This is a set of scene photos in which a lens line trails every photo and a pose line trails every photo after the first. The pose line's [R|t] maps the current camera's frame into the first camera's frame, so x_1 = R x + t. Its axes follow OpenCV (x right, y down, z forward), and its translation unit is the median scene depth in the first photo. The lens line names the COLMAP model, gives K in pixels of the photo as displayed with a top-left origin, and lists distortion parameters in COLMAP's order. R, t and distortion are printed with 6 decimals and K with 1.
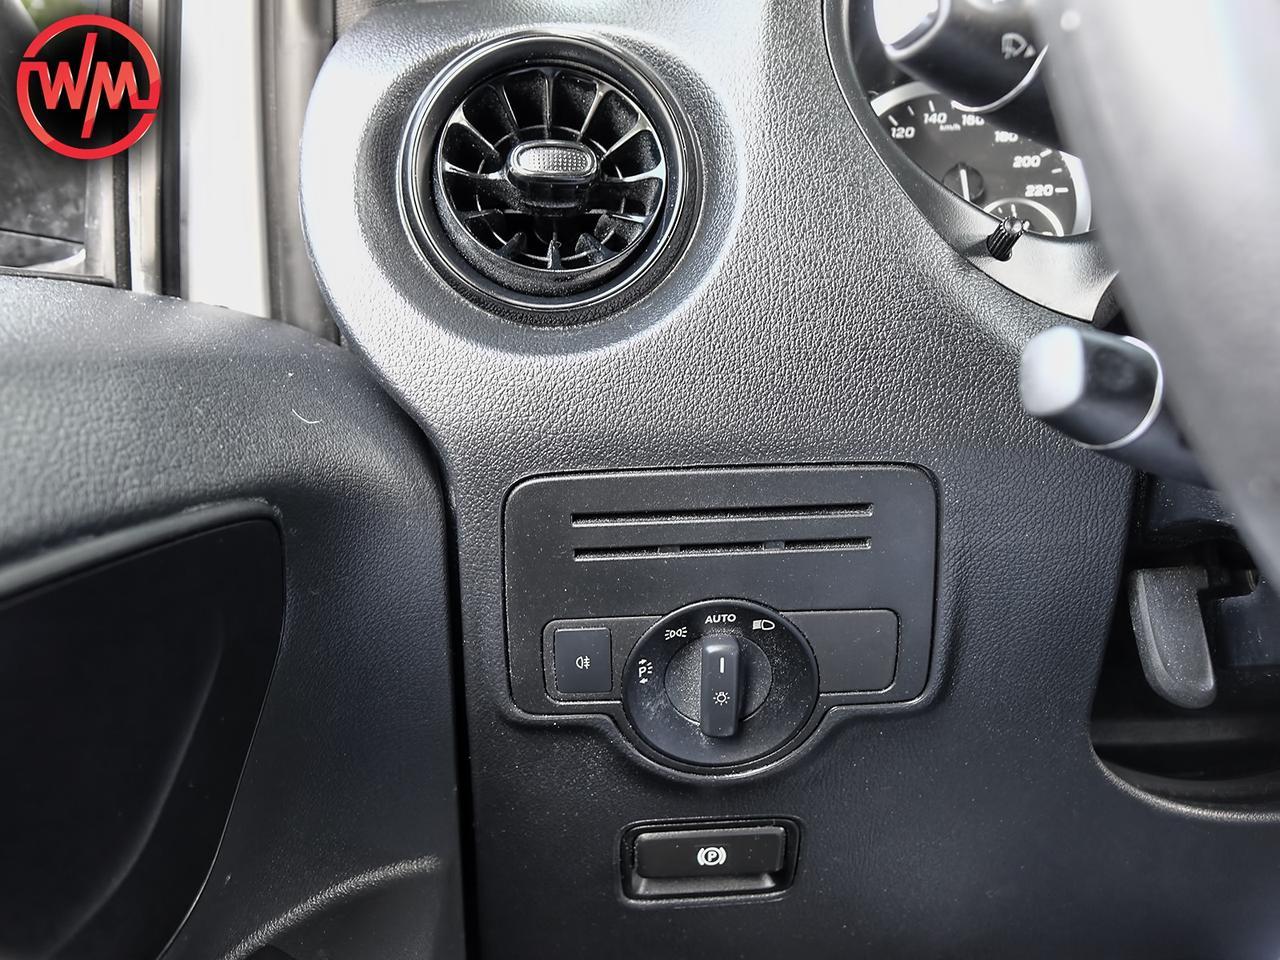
lens RADIAL K [[984.6, 0, 640.2], [0, 984.6, 473.6], [0, 0, 1]] dist [-0.033146, 0.004149]
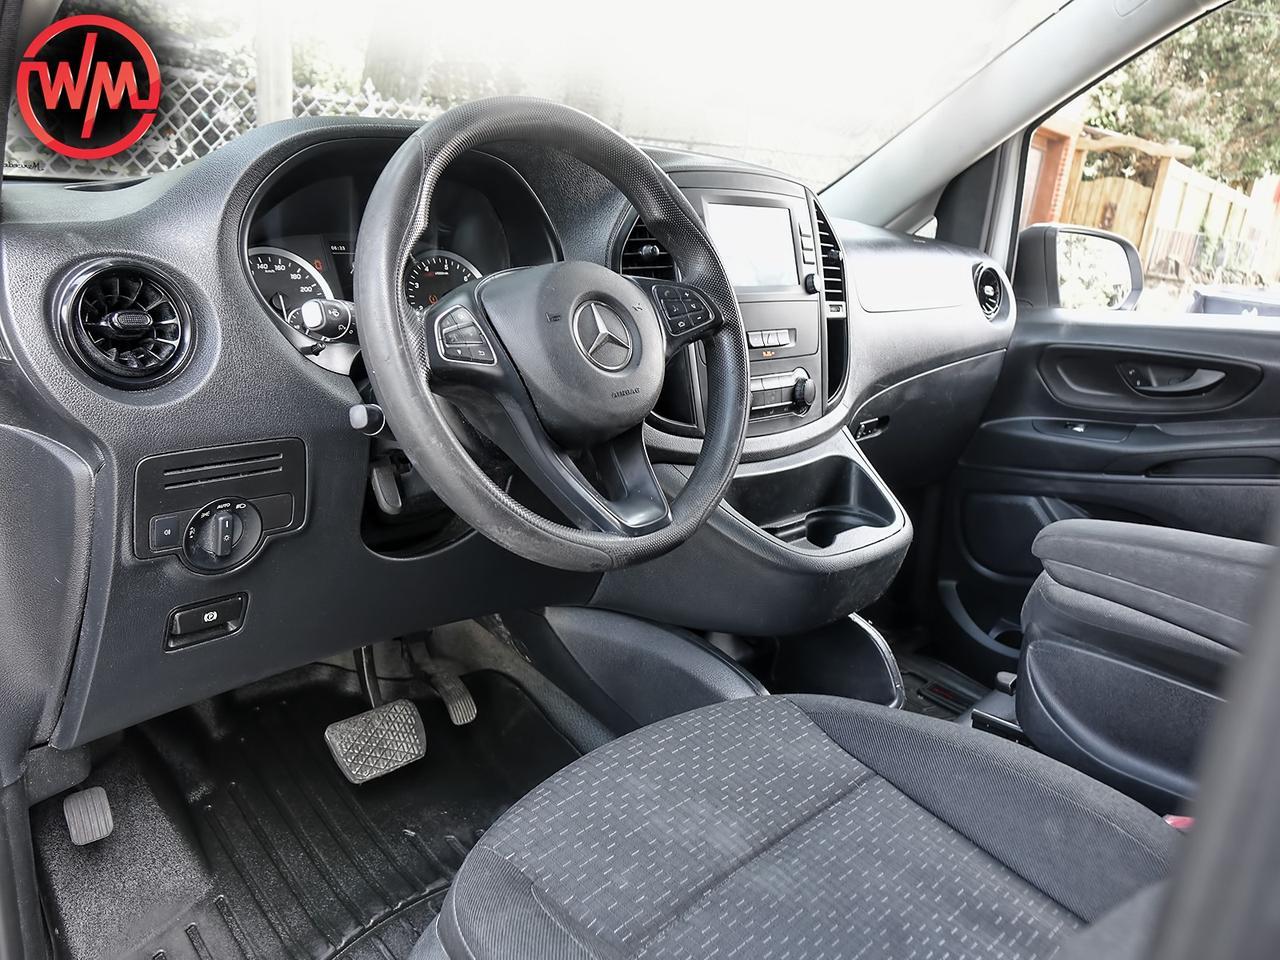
lens RADIAL K [[984.6, 0, 639.2], [0, 984.6, 478.4], [0, 0, 1]] dist [-0.033146, 0.004149]
pose [[0.698979, -0.118555, 0.705247, -0.913205], [0.054821, 0.992144, 0.112449, -0.139702], [-0.713038, -0.039938, 0.699987, -1.459490]]
